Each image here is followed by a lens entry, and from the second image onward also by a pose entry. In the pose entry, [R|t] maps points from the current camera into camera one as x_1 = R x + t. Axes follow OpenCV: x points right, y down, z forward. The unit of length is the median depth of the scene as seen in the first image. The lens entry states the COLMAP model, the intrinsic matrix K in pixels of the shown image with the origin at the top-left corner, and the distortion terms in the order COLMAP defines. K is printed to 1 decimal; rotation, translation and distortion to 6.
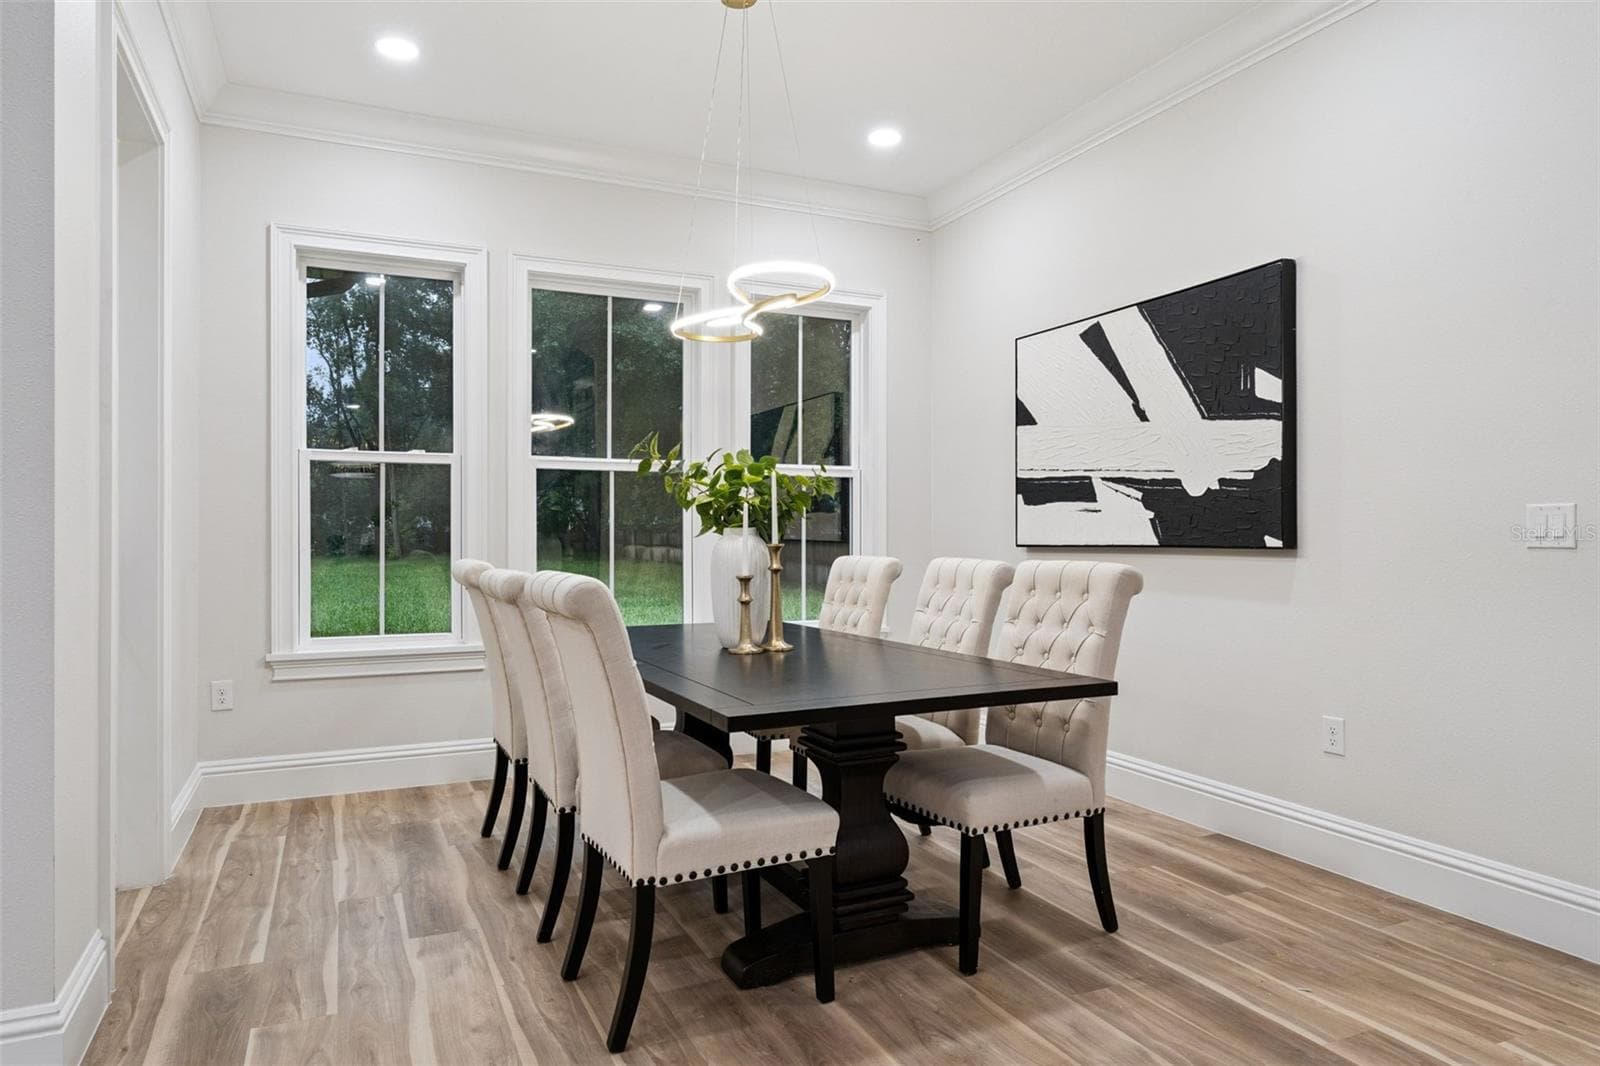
lens RADIAL K [[1288.4, 0, 800.1], [0, 1288.4, 533.4], [0, 0, 1]] dist [0.007044, 0.006488]
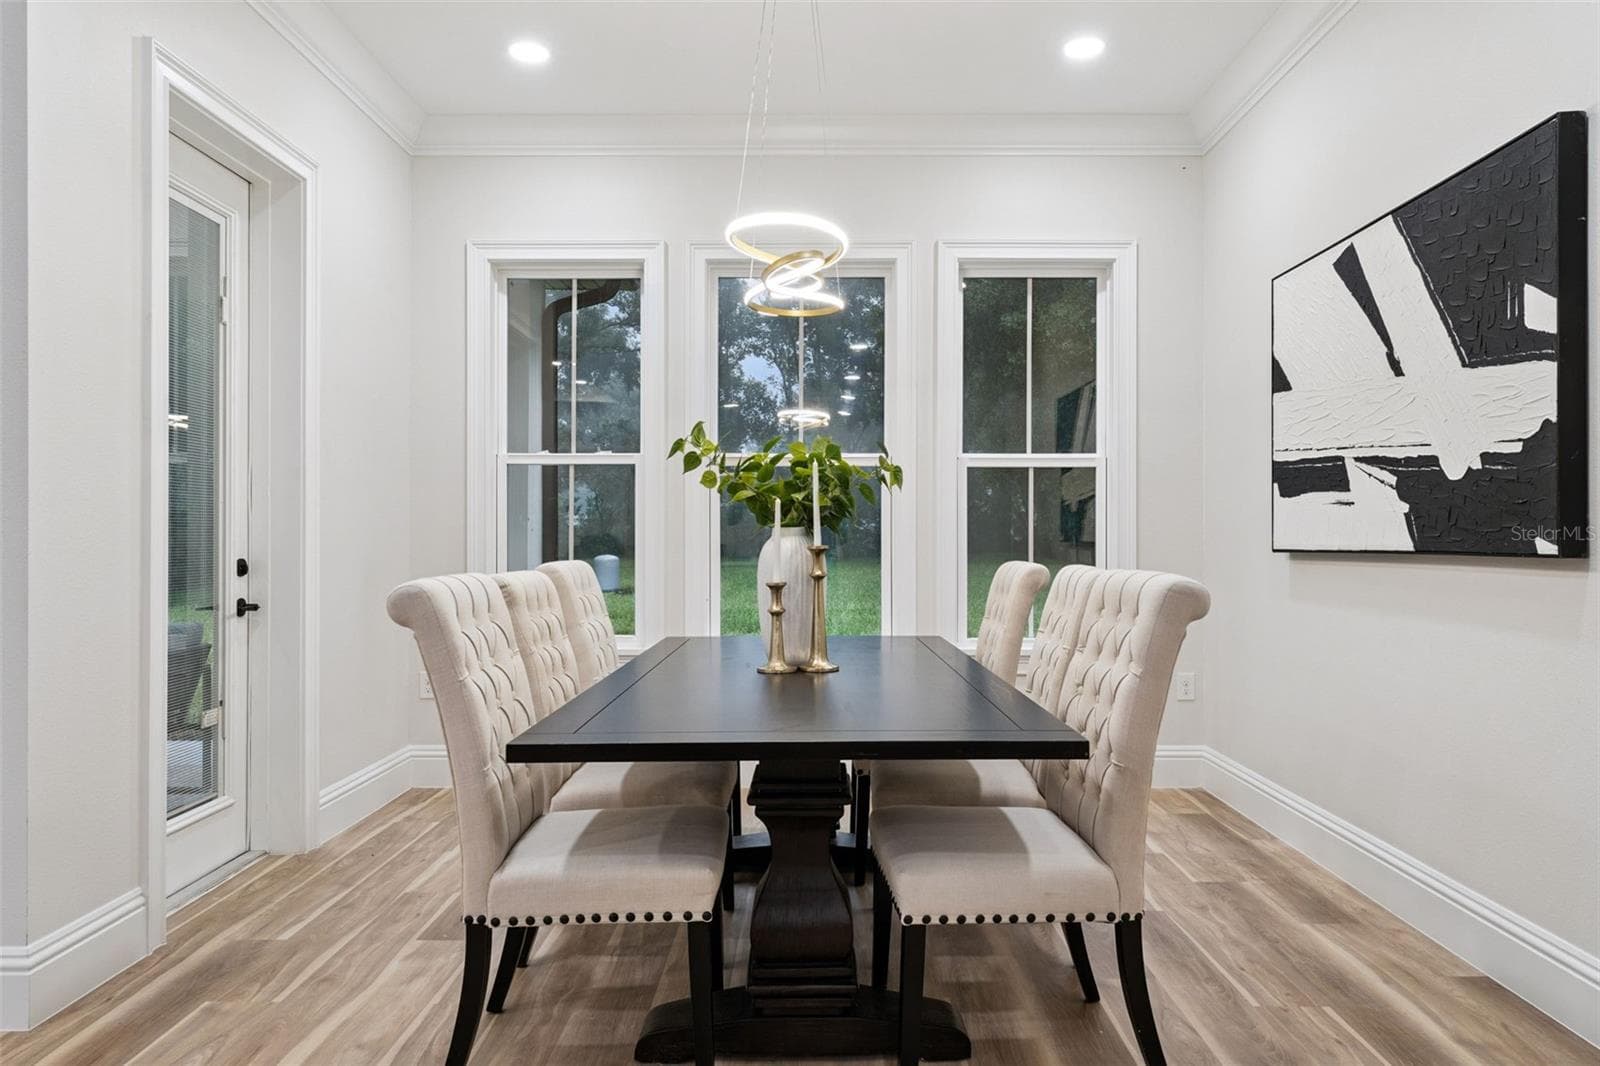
lens RADIAL K [[1288.4, 0, 800.8], [0, 1288.4, 533.4], [0, 0, 1]] dist [0.007044, 0.006488]
pose [[0.858628, -0.000568, -0.512599, 0.352811], [-0.000700, 0.999997, -0.002281, 0.001415], [0.512598, 0.002317, 0.858625, 0.224738]]
